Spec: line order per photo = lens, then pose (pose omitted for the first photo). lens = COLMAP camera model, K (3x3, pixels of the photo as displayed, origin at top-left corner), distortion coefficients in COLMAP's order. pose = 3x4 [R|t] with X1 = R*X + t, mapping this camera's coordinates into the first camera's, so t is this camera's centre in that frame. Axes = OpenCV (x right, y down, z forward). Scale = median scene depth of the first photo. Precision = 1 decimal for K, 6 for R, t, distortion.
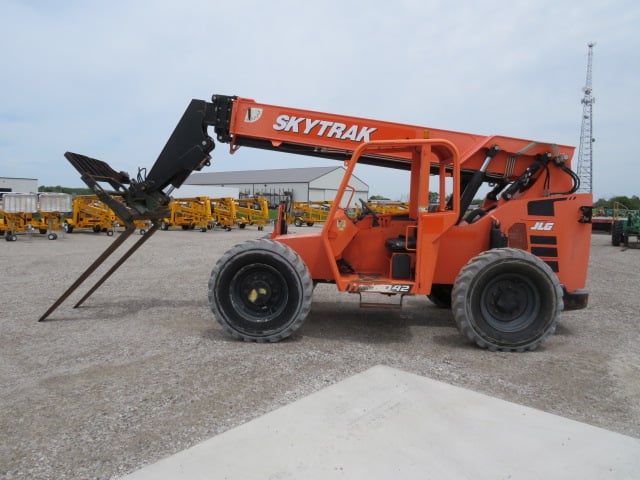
lens RADIAL K [[453.1, 0, 316.6], [0, 453.1, 239.9], [0, 0, 1]] dist [-0.023398, 0.006428]
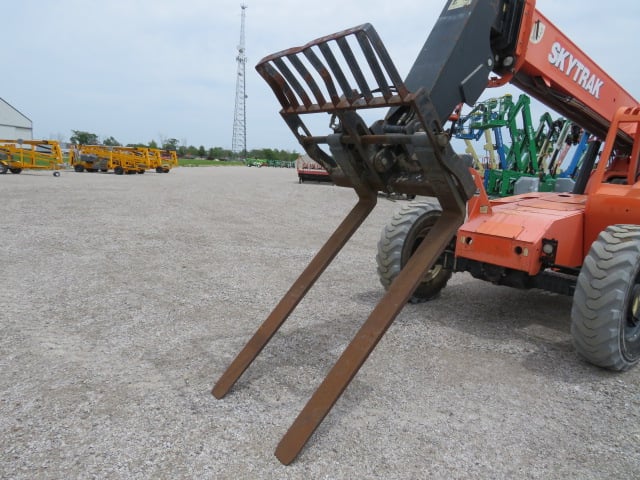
lens RADIAL K [[453.1, 0, 316.6], [0, 453.1, 239.9], [0, 0, 1]] dist [-0.023398, 0.006428]
pose [[0.748478, -0.080154, 0.658298, -0.839022], [0.001524, 0.992874, 0.119160, -0.055919], [-0.663158, -0.088186, 0.743266, 0.706481]]
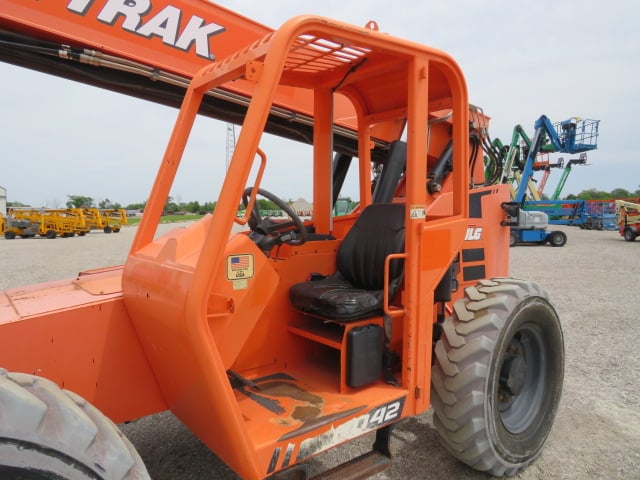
lens RADIAL K [[453.1, 0, 316.6], [0, 453.1, 239.9], [0, 0, 1]] dist [-0.023398, 0.006428]
pose [[0.749114, -0.068736, 0.658865, -0.092902], [0.075488, 0.996981, 0.018182, -0.048601], [-0.658126, 0.036116, 0.752041, 0.631001]]
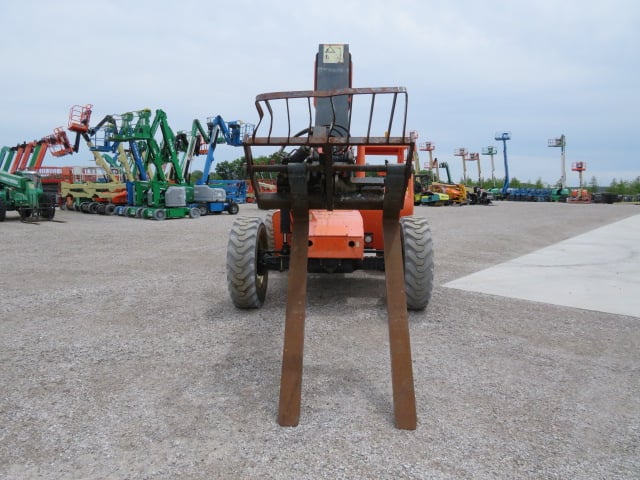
lens RADIAL K [[453.1, 0, 316.6], [0, 453.1, 239.9], [0, 0, 1]] dist [-0.023398, 0.006428]
pose [[-0.002706, -0.133282, 0.991074, -1.076171], [0.072892, 0.988415, 0.133123, -0.094658], [-0.997336, 0.072602, 0.007040, 1.081267]]
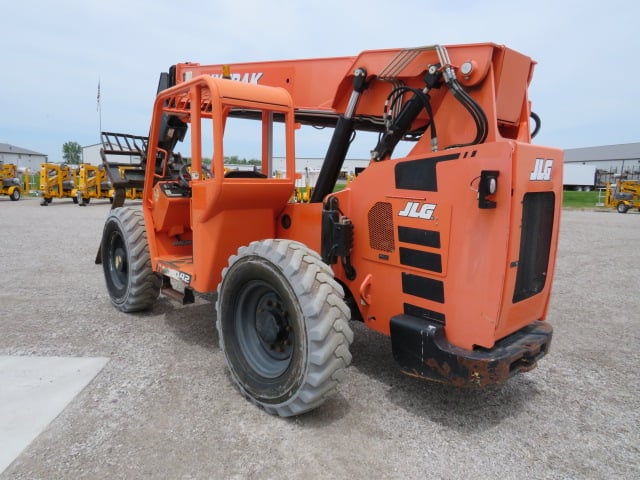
lens RADIAL K [[453.1, 0, 316.6], [0, 453.1, 239.9], [0, 0, 1]] dist [-0.023398, 0.006428]
pose [[0.706349, 0.097535, -0.701112, 0.759157], [-0.066292, 0.995223, 0.071663, -0.024916], [0.704753, -0.004141, 0.709440, 0.519959]]
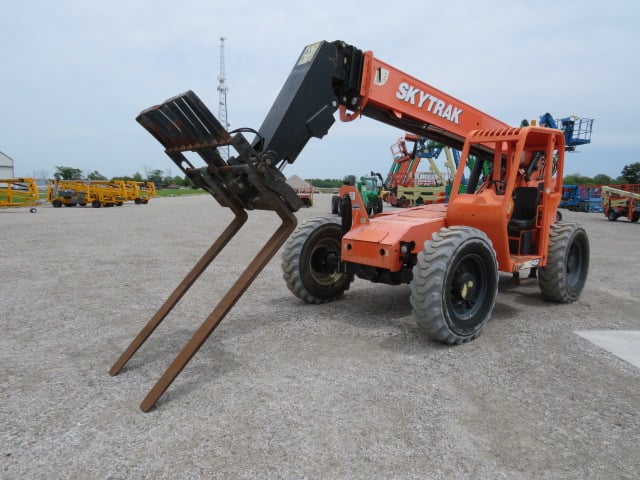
lens RADIAL K [[453.1, 0, 316.6], [0, 453.1, 239.9], [0, 0, 1]] dist [-0.023398, 0.006428]
pose [[0.728979, -0.084533, 0.679297, -0.813282], [0.051259, 0.996301, 0.068973, -0.044002], [-0.682614, -0.015460, 0.730615, 0.479893]]
